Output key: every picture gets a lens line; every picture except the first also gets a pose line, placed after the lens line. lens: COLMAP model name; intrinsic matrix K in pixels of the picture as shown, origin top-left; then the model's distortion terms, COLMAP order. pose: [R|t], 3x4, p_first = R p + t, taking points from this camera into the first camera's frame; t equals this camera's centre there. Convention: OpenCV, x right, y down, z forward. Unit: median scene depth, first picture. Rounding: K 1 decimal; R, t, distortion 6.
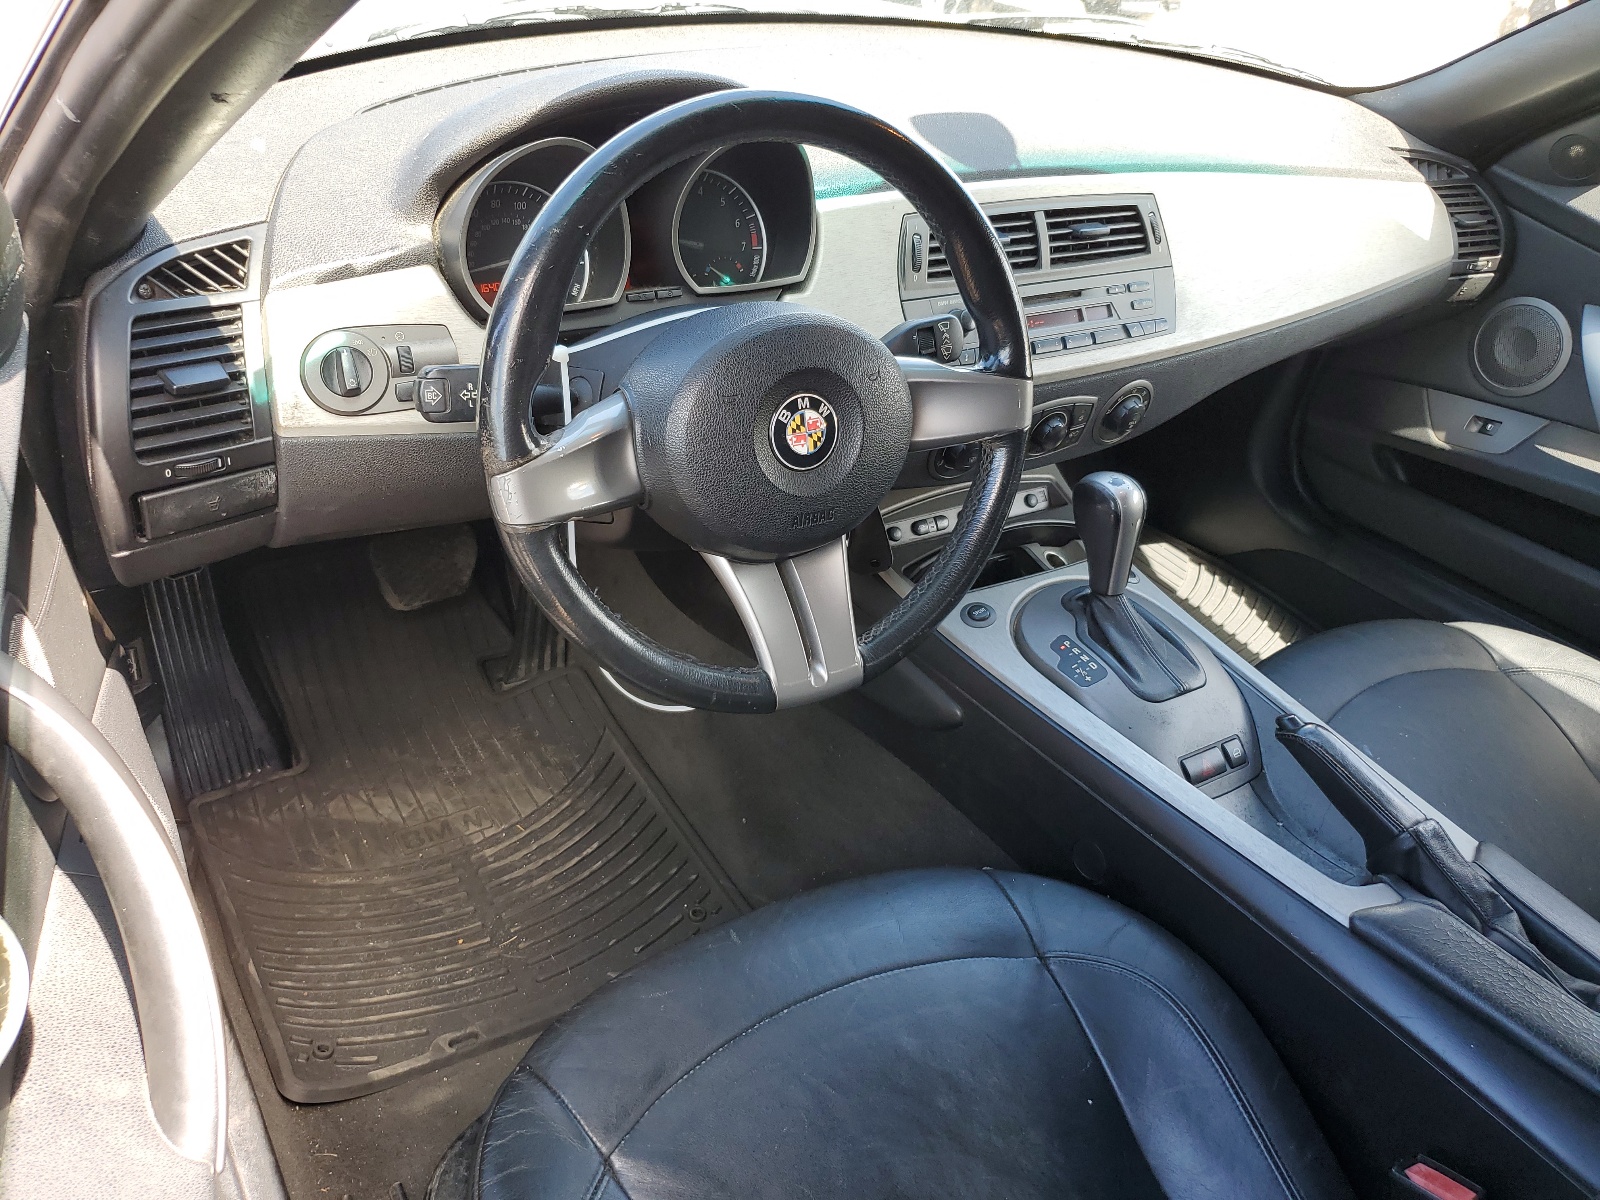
lens RADIAL K [[1229.0, 0, 800.0], [0, 1229.0, 600.0], [0, 0, 1]] dist [0.035021, 0.000140]
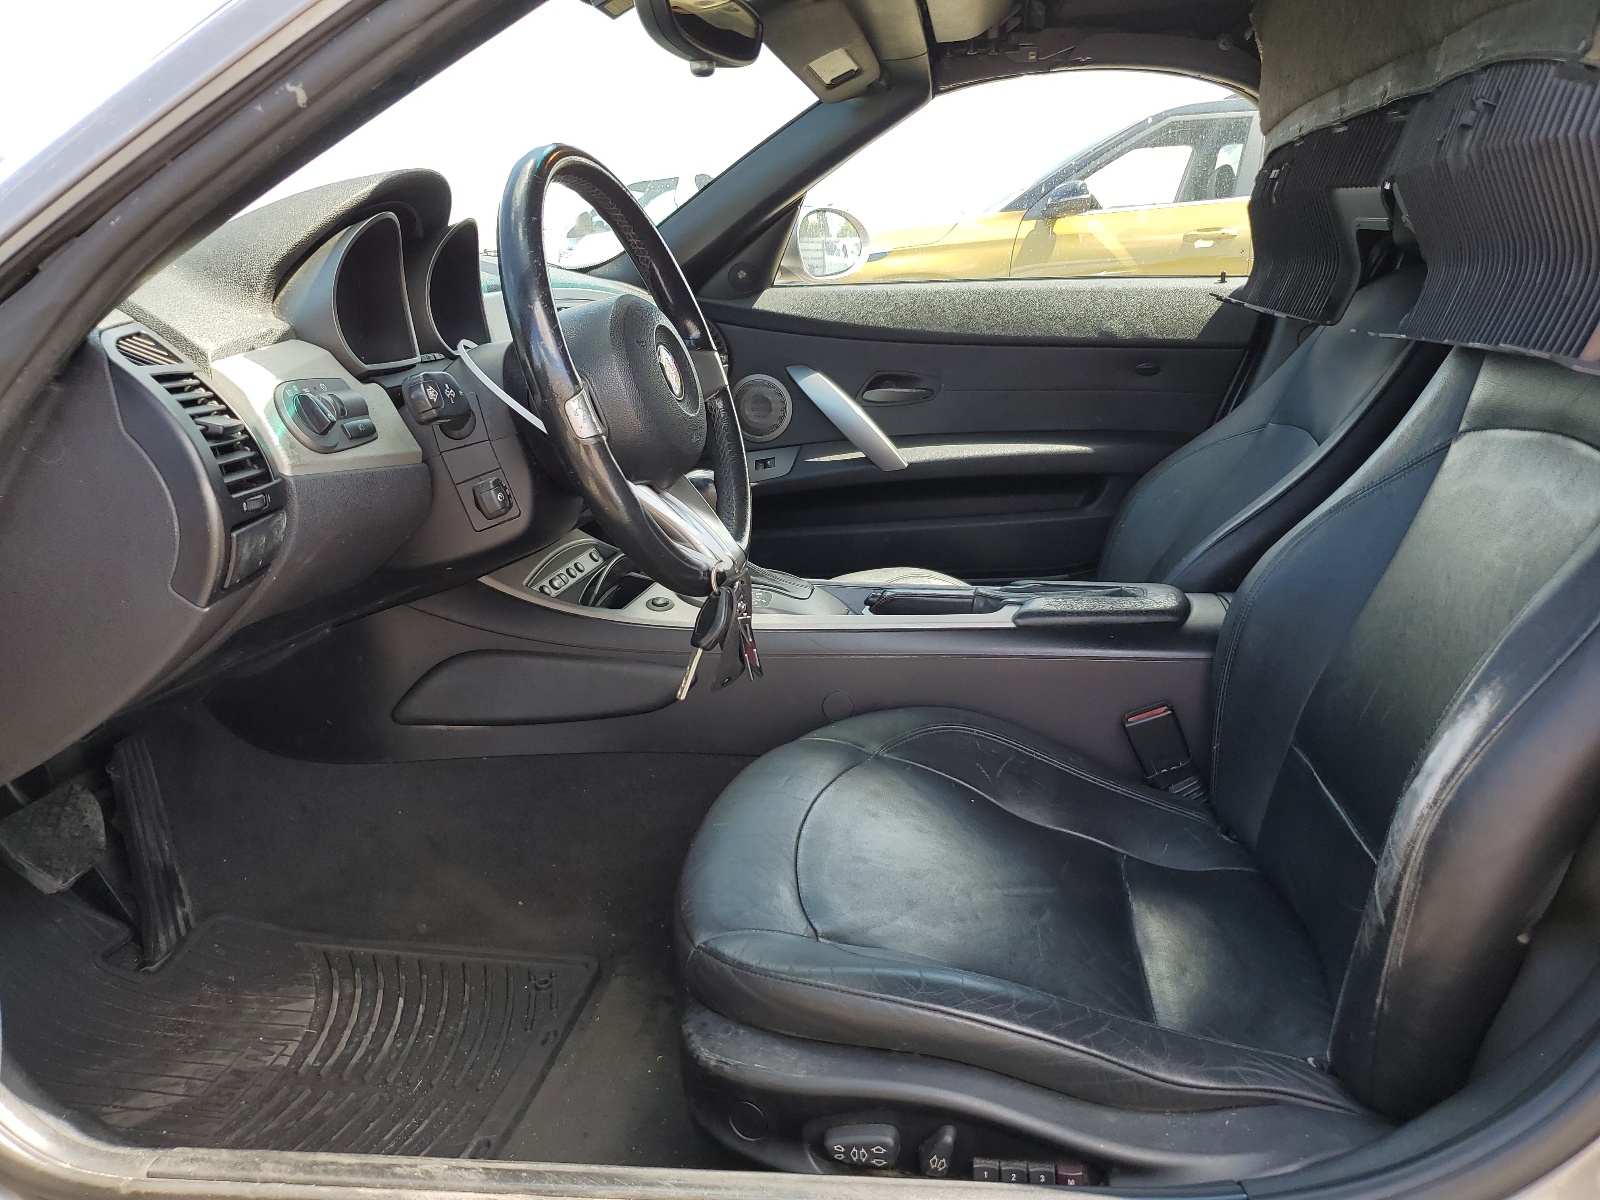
lens RADIAL K [[1229.0, 0, 800.0], [0, 1229.0, 600.0], [0, 0, 1]] dist [0.035021, 0.000140]
pose [[0.674600, -0.311512, 0.669235, -0.792234], [0.478861, 0.874631, -0.075581, 0.231402], [-0.561789, 0.371457, 0.739197, 0.000906]]
